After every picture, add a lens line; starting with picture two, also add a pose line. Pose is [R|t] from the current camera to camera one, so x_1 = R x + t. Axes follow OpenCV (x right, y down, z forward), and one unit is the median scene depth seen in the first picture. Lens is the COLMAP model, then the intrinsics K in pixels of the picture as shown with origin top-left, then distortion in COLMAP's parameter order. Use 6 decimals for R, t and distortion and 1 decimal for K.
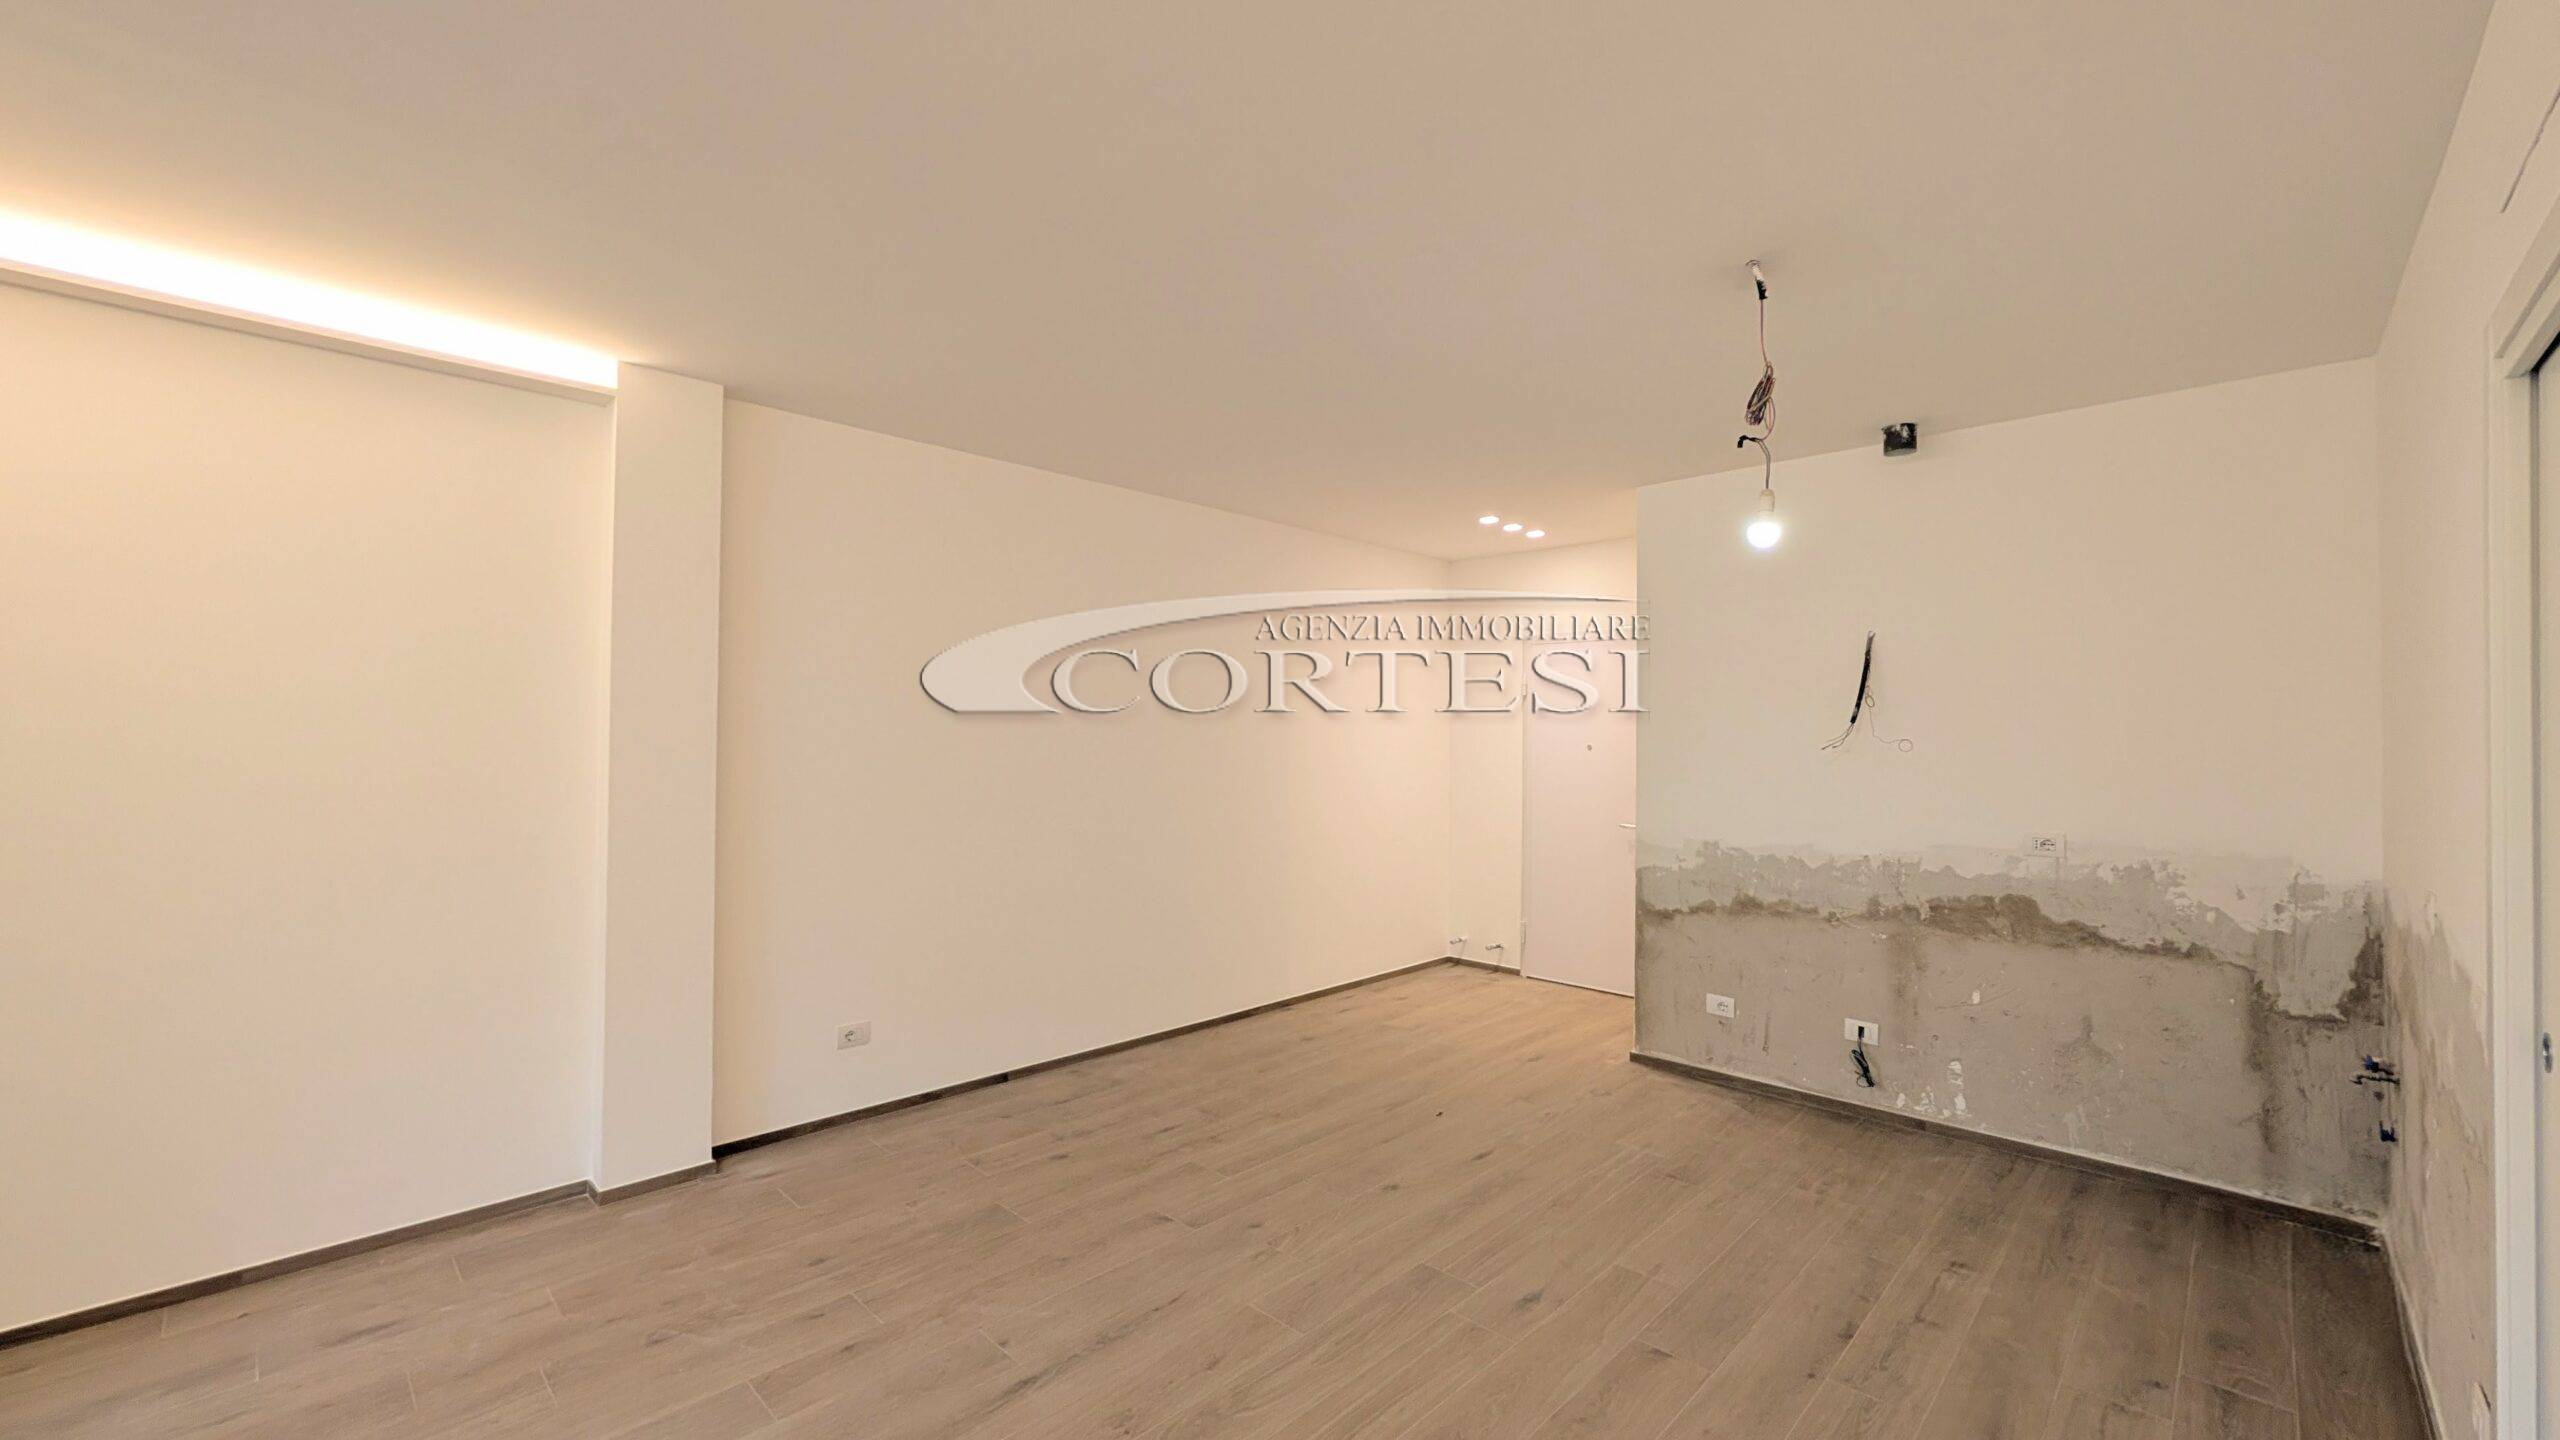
lens RADIAL K [[960.8, 0, 1282.7], [0, 960.8, 729.7], [0, 0, 1]] dist [-0.000491, 0.000030]
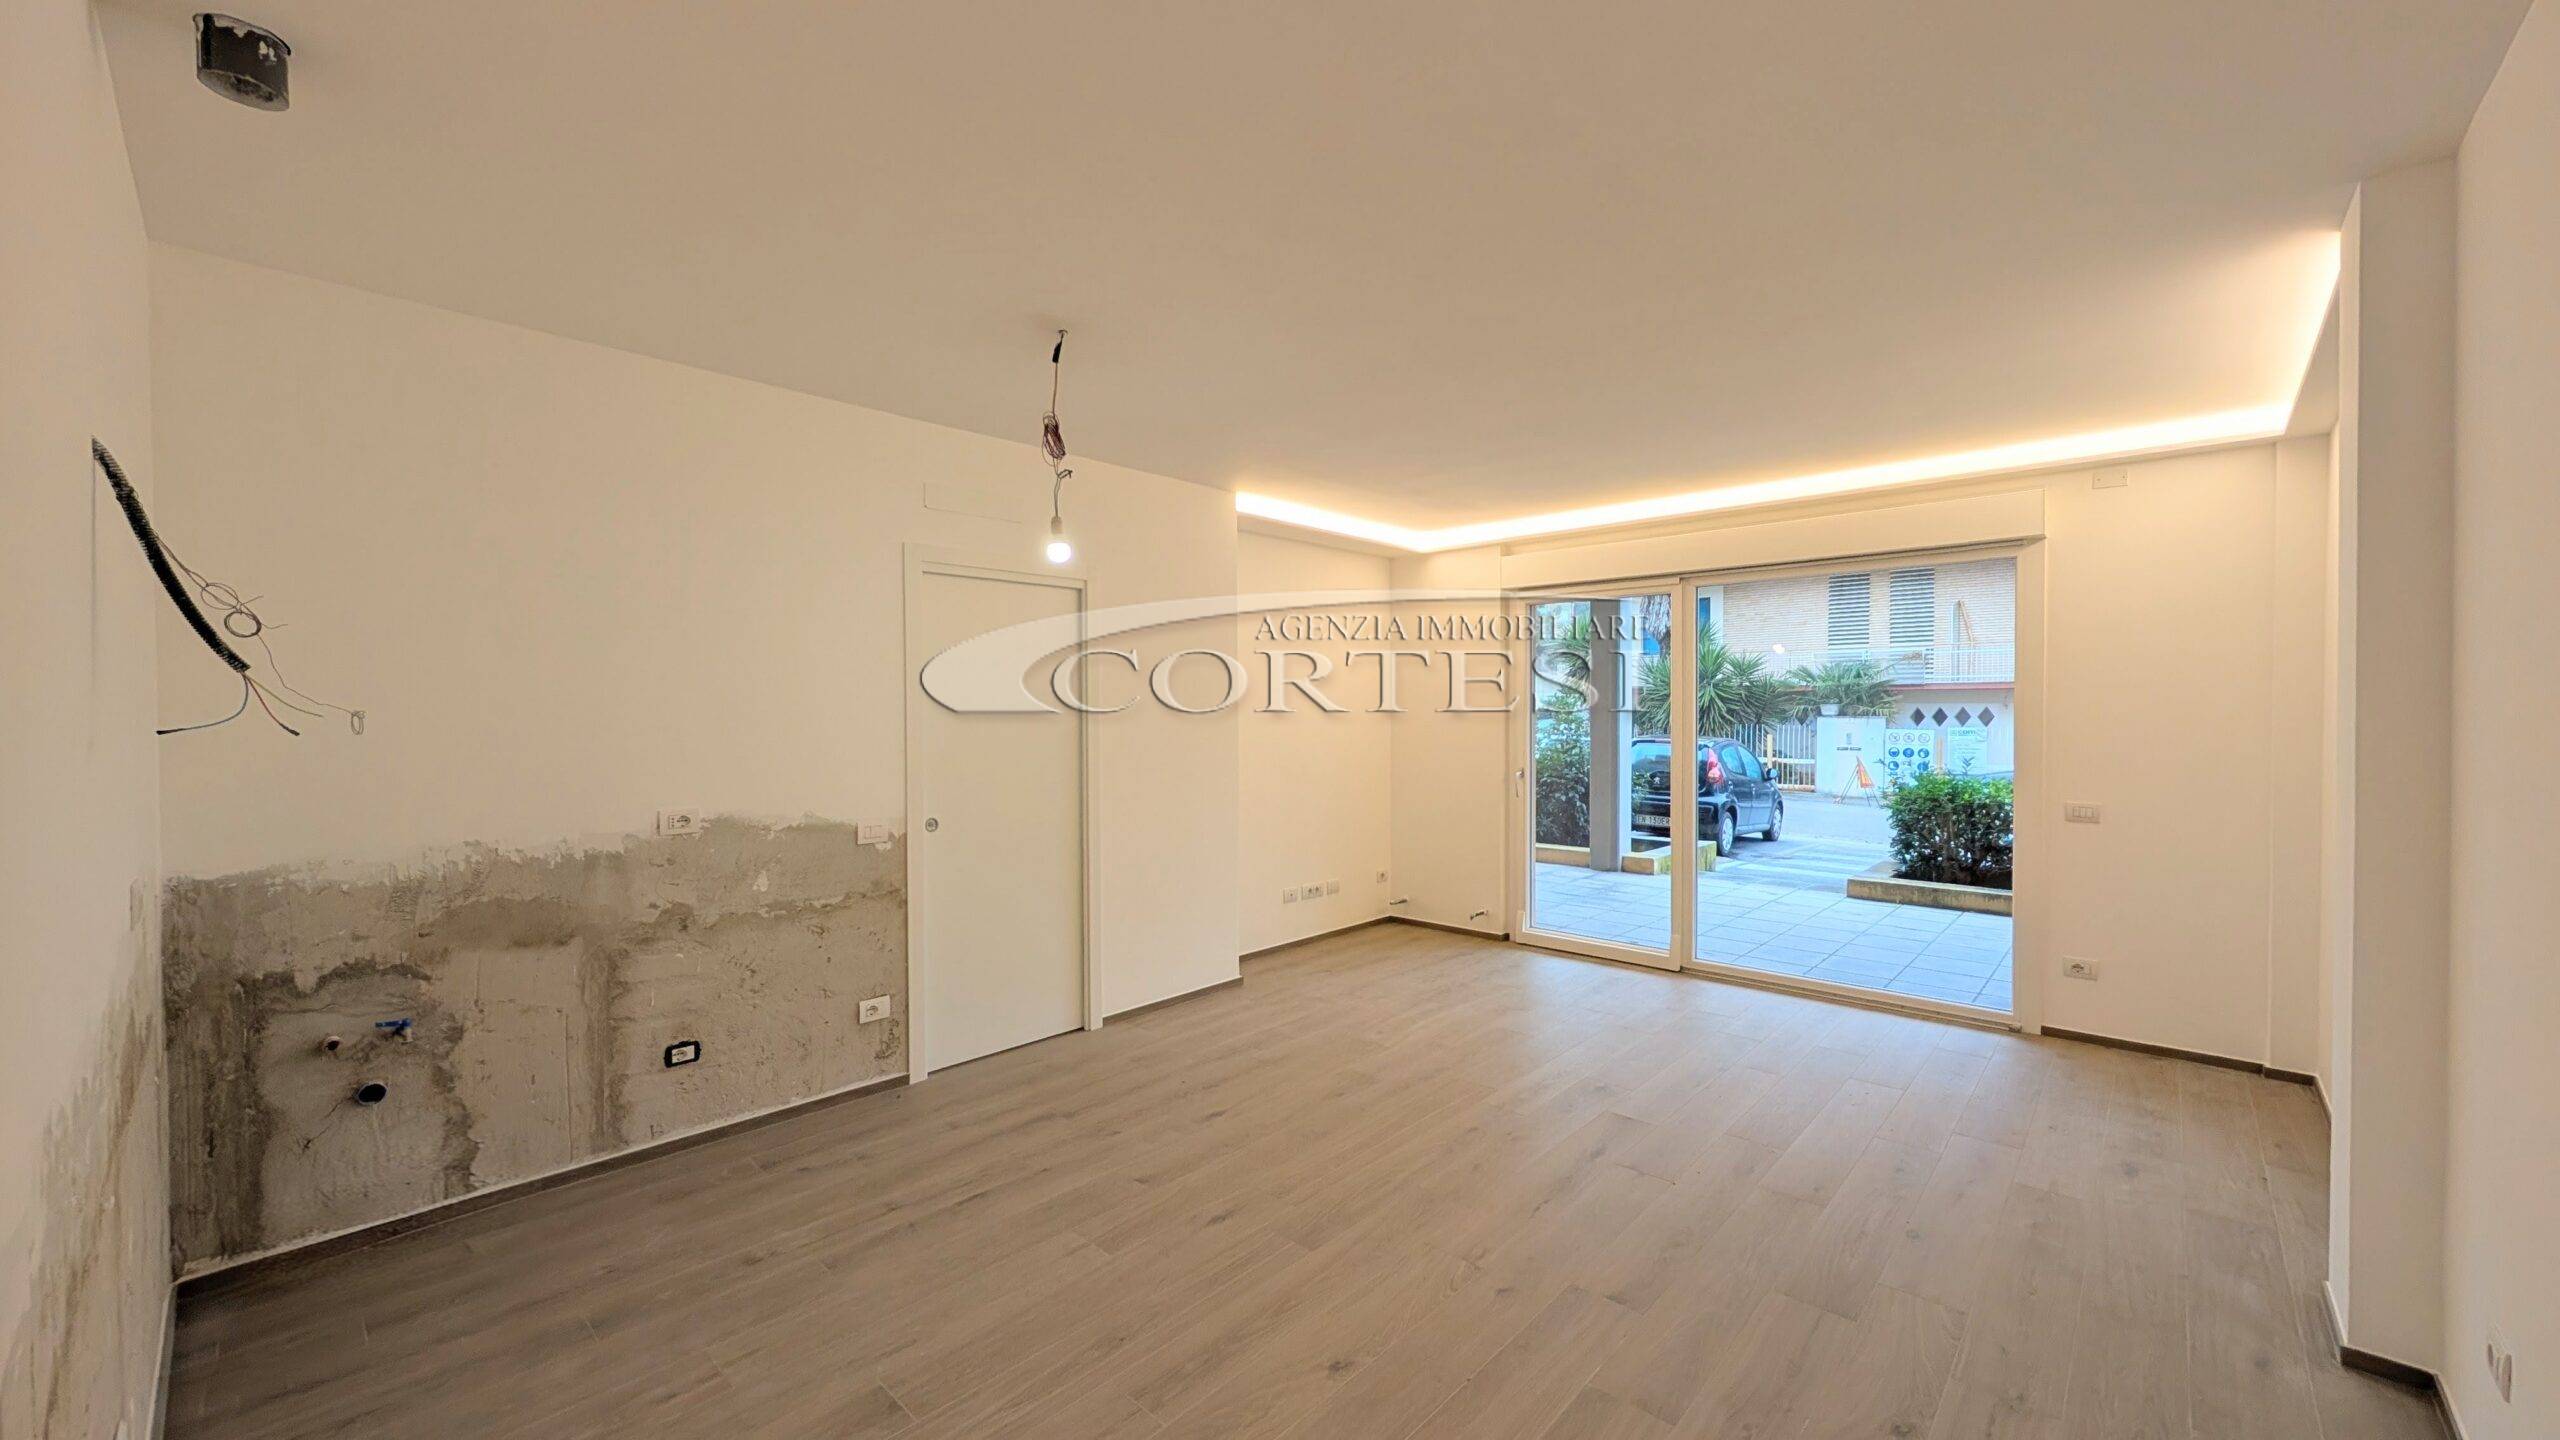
lens RADIAL K [[960.8, 0, 1284.7], [0, 960.8, 723.9], [0, 0, 1]] dist [-0.000491, 0.000030]
pose [[-0.999400, -0.004233, -0.034365, 0.163121], [-0.004243, 0.999991, 0.000219, 0.016500], [0.034364, 0.000365, -0.999409, 1.537904]]
